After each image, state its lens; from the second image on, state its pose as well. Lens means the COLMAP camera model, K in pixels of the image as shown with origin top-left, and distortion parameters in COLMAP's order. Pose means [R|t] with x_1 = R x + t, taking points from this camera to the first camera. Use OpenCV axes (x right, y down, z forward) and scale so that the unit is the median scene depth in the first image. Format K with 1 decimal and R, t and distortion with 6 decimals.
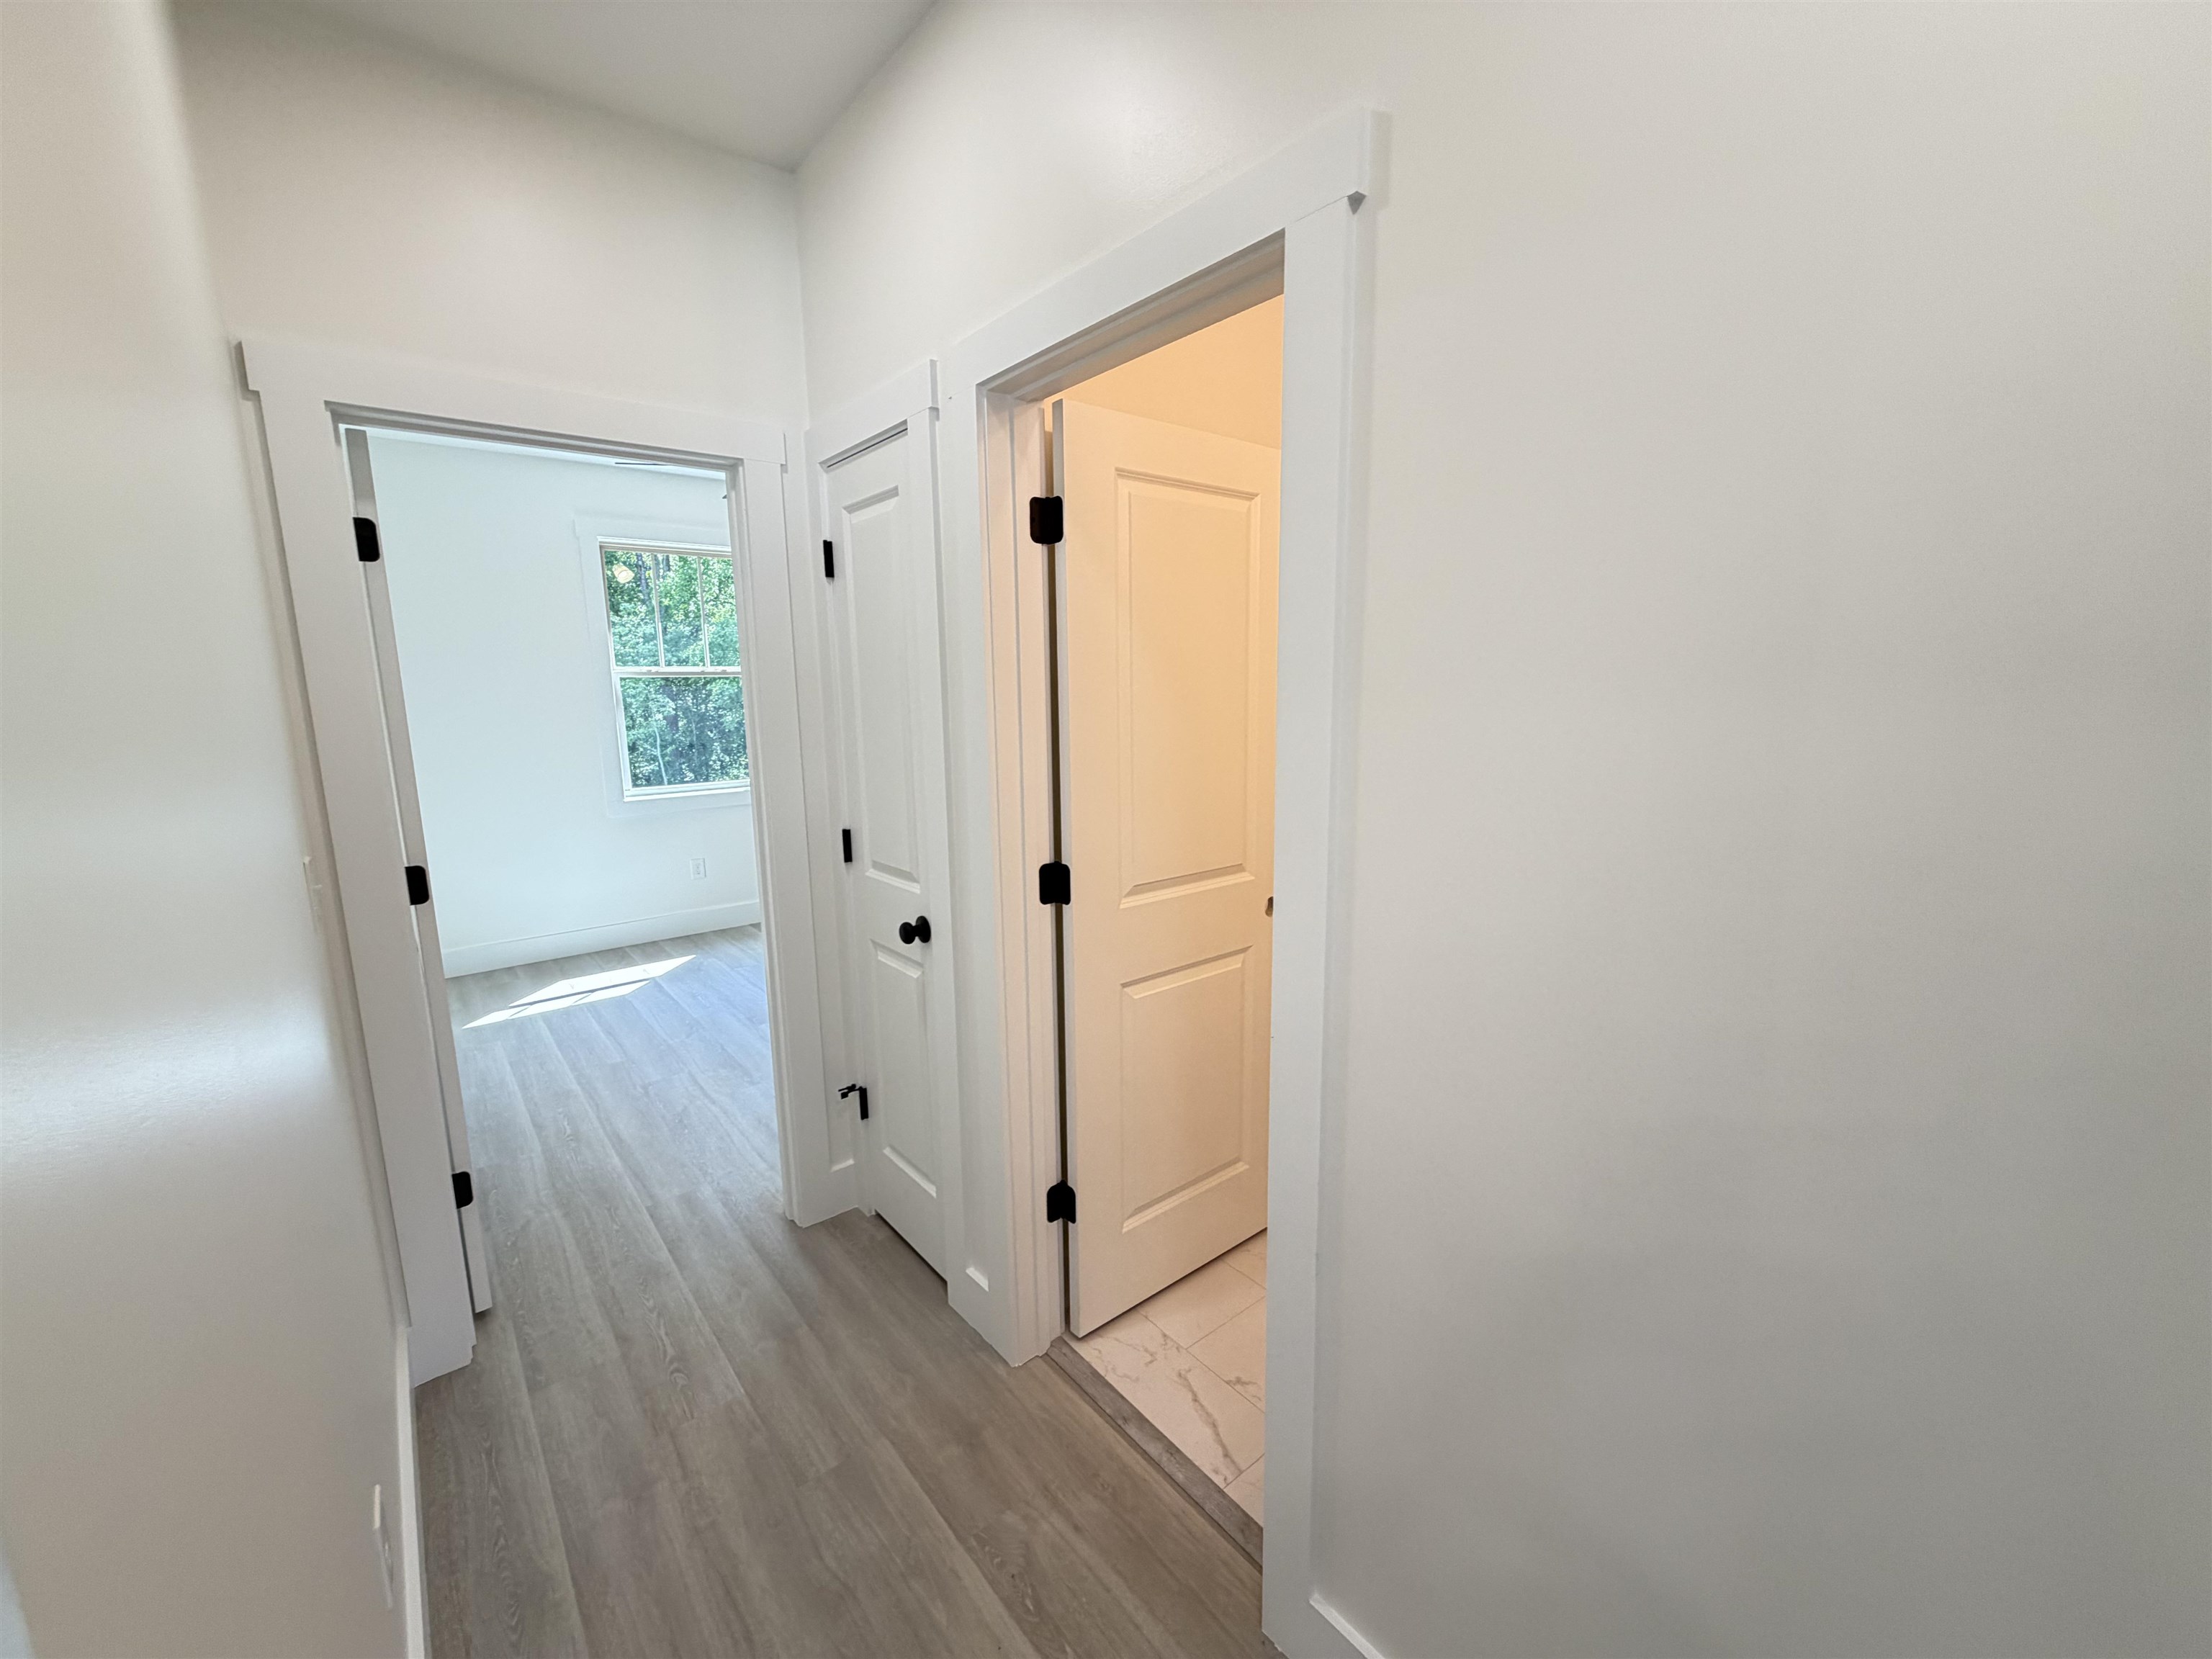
lens RADIAL K [[884.0, 0, 1099.1], [0, 884.0, 828.1], [0, 0, 1]] dist [-0.000644, 0.000293]
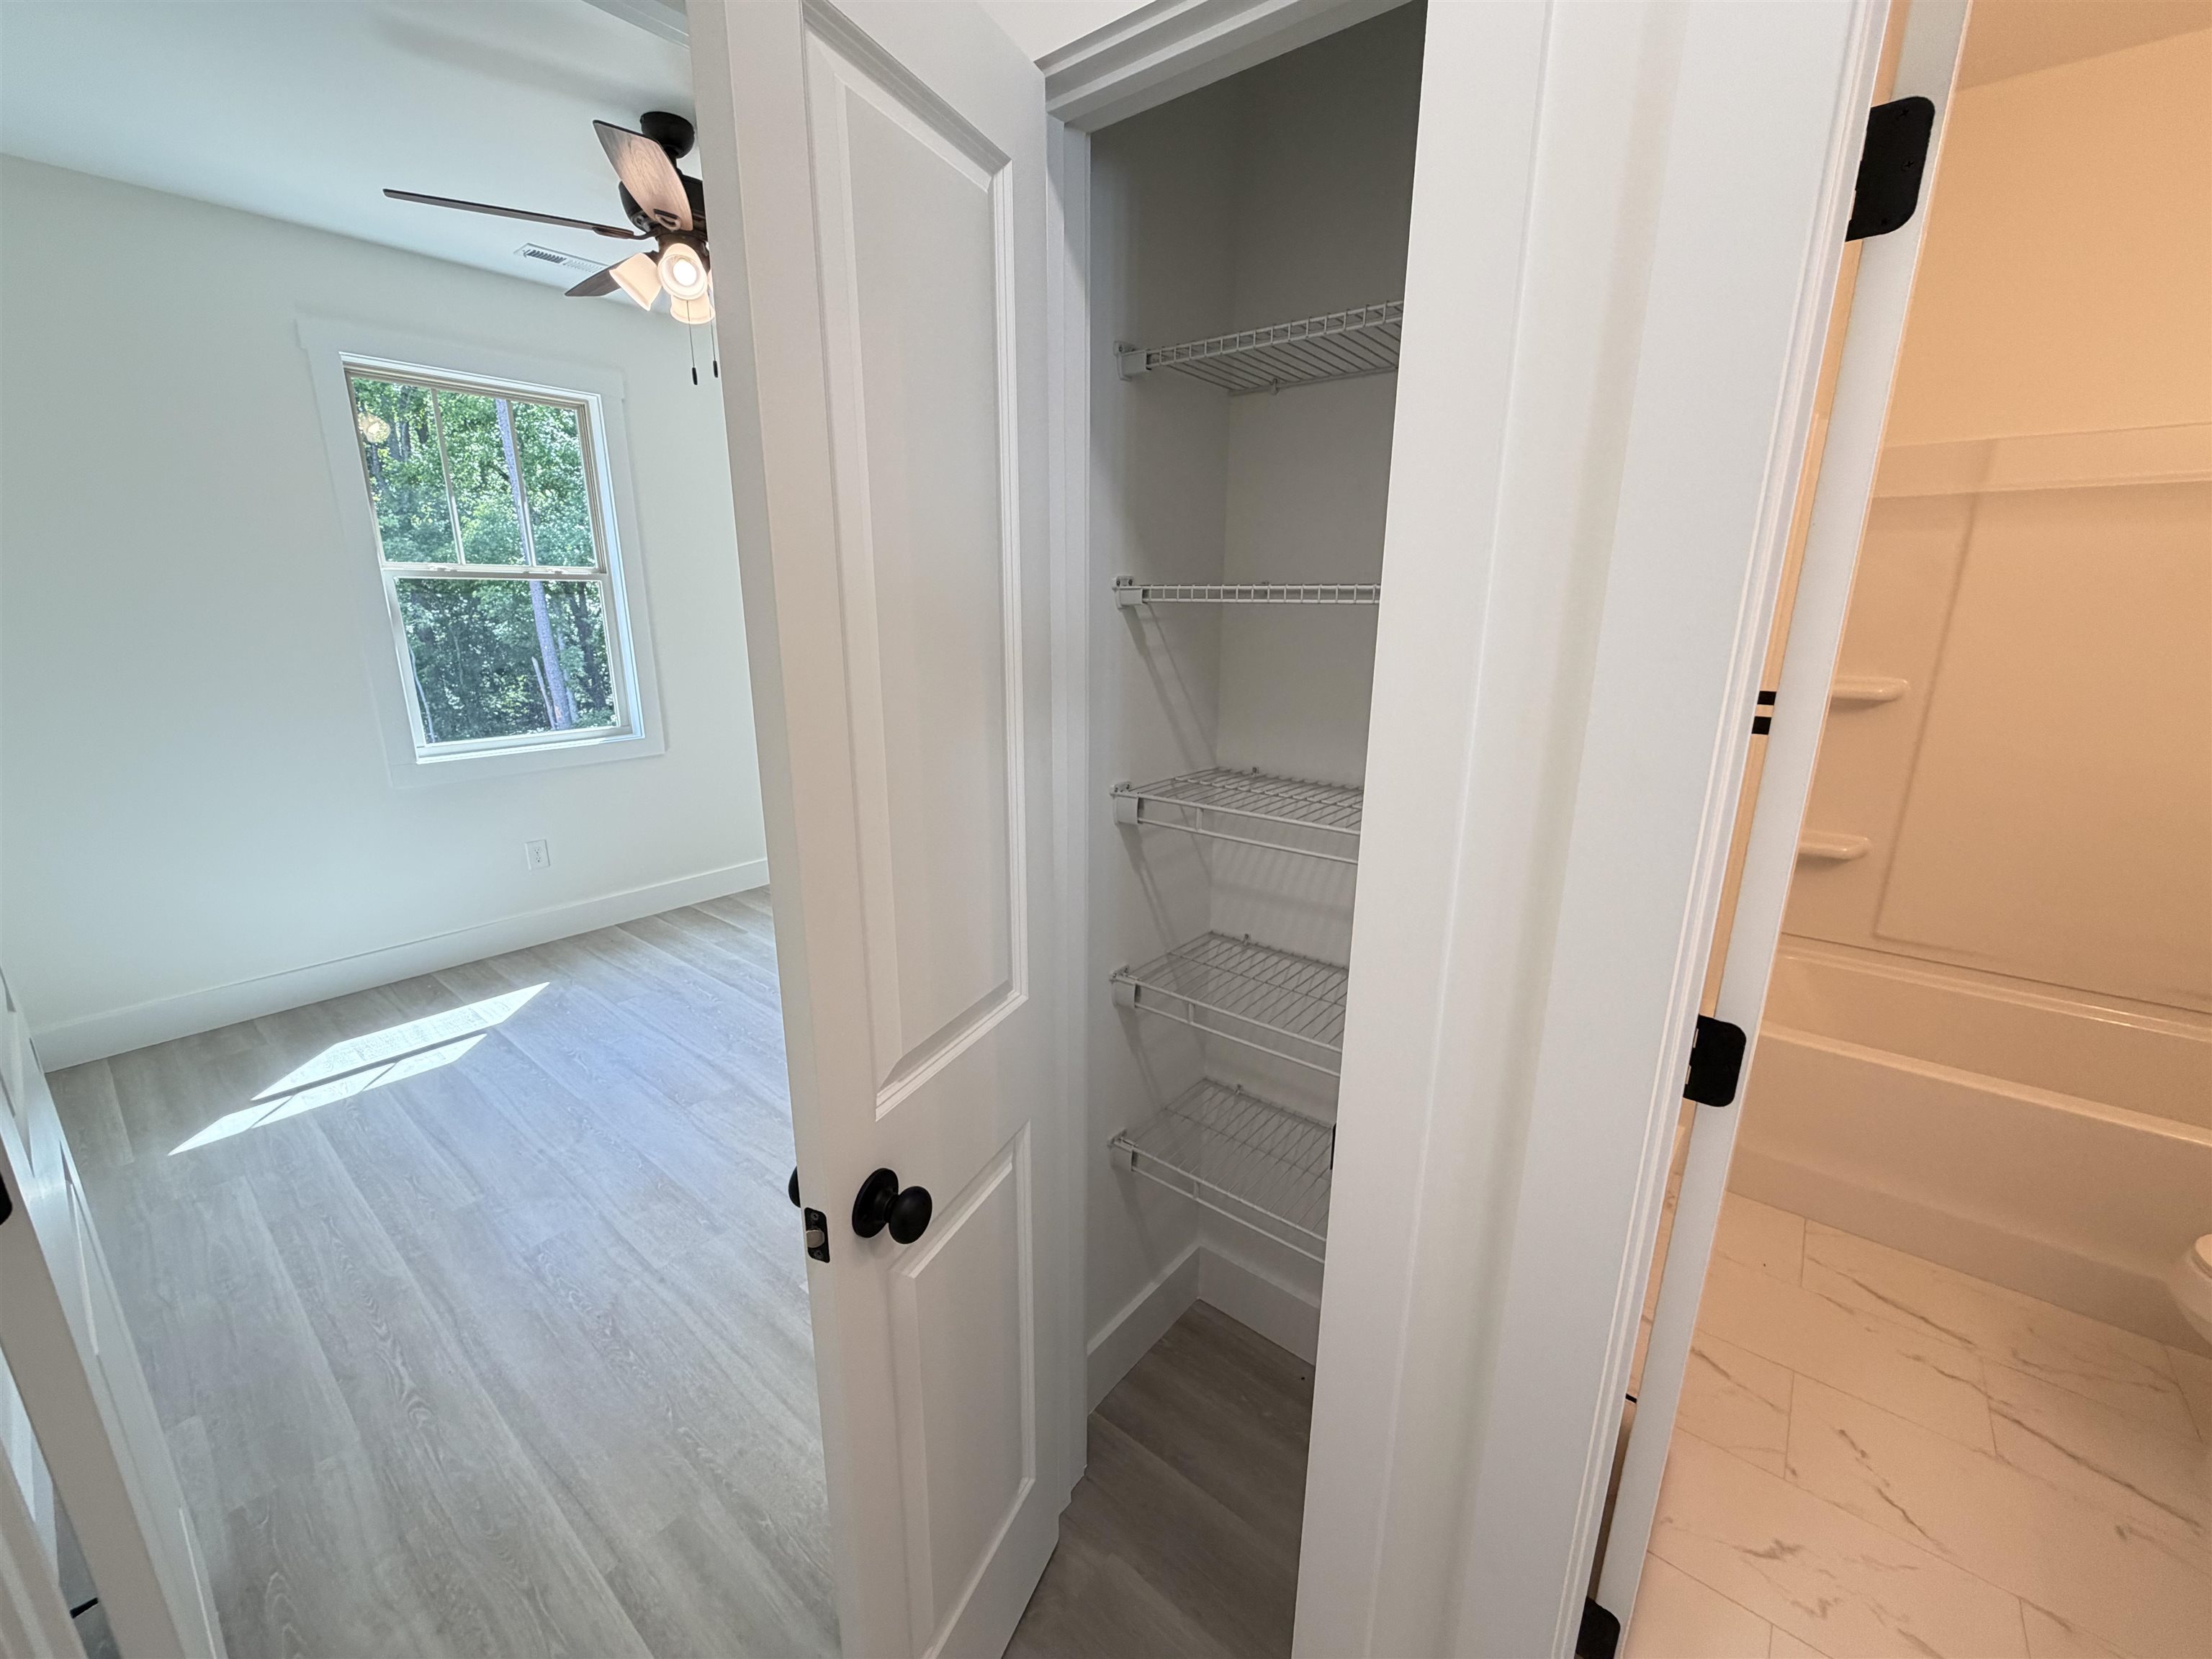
lens RADIAL K [[884.0, 0, 1099.1], [0, 884.0, 828.1], [0, 0, 1]] dist [-0.000644, 0.000293]
pose [[0.980554, -0.028618, 0.194153, -0.190626], [0.011282, 0.995894, 0.089816, -0.044735], [-0.195927, -0.085879, 0.976851, 0.279310]]
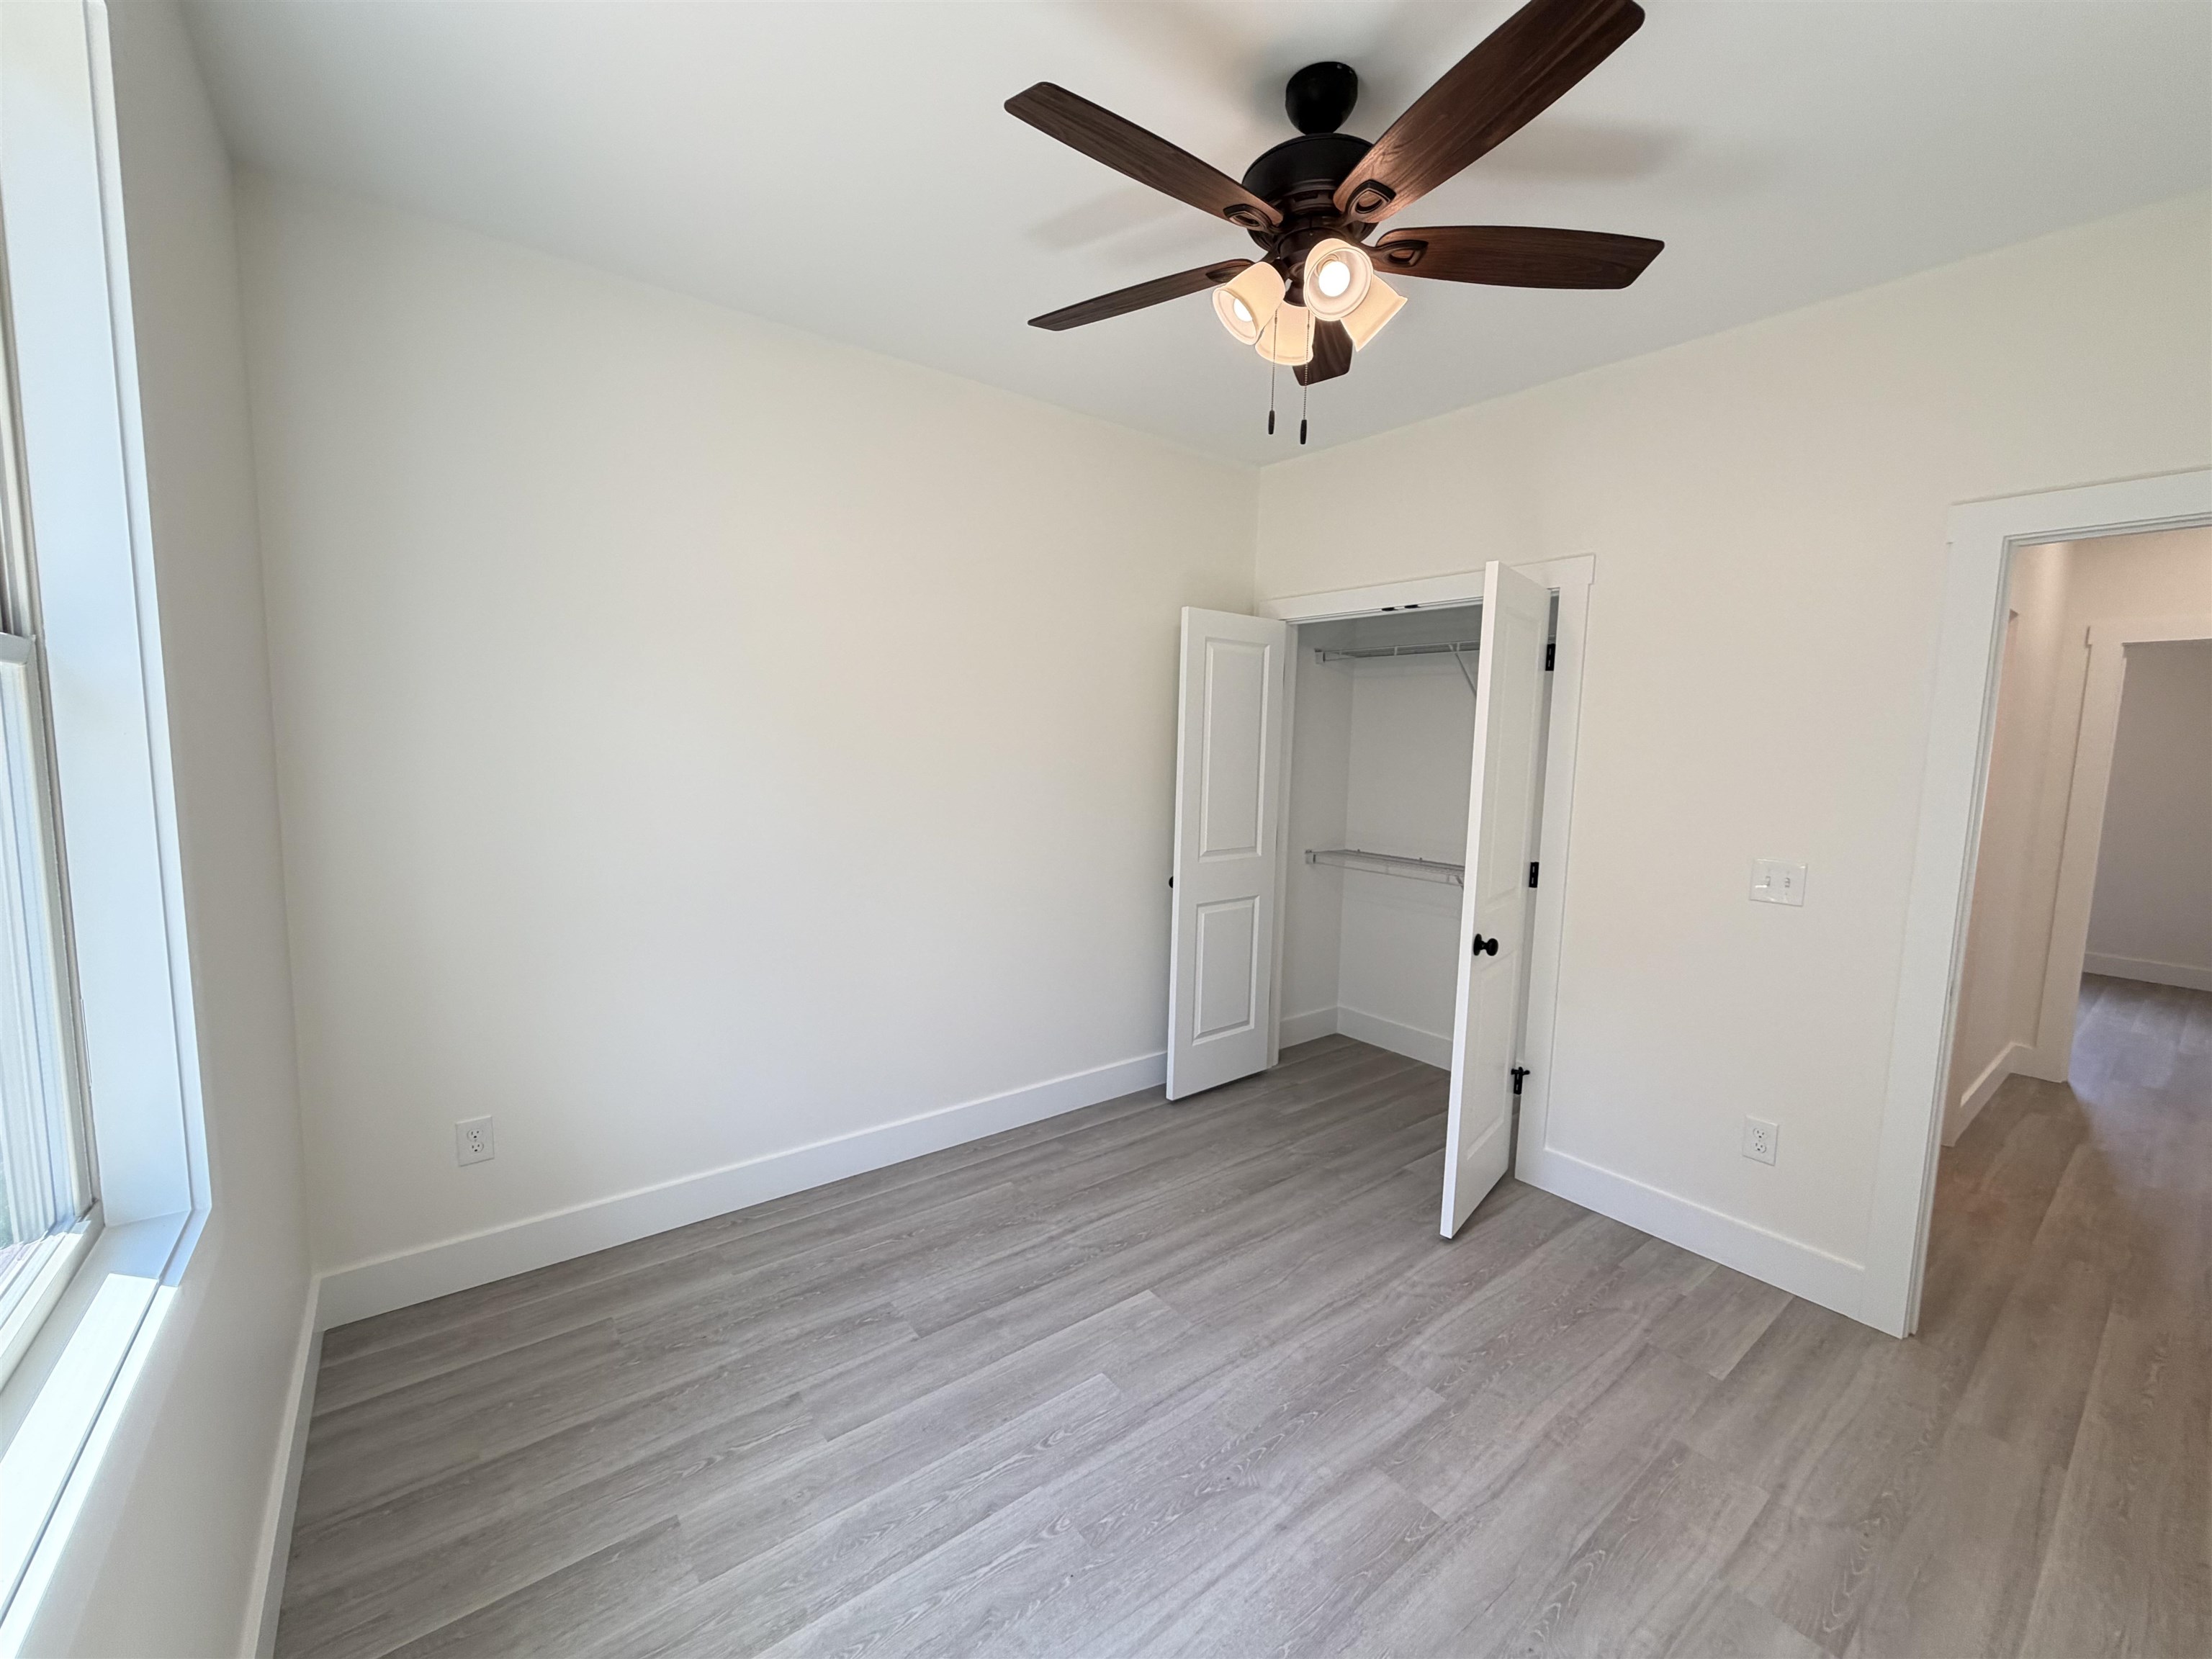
lens RADIAL K [[884.0, 0, 1099.1], [0, 884.0, 828.1], [0, 0, 1]] dist [-0.000644, 0.000293]
pose [[0.031770, -0.084196, 0.995943, -0.755989], [0.141391, 0.986804, 0.078913, -0.164483], [-0.989444, 0.138310, 0.043255, 1.043384]]
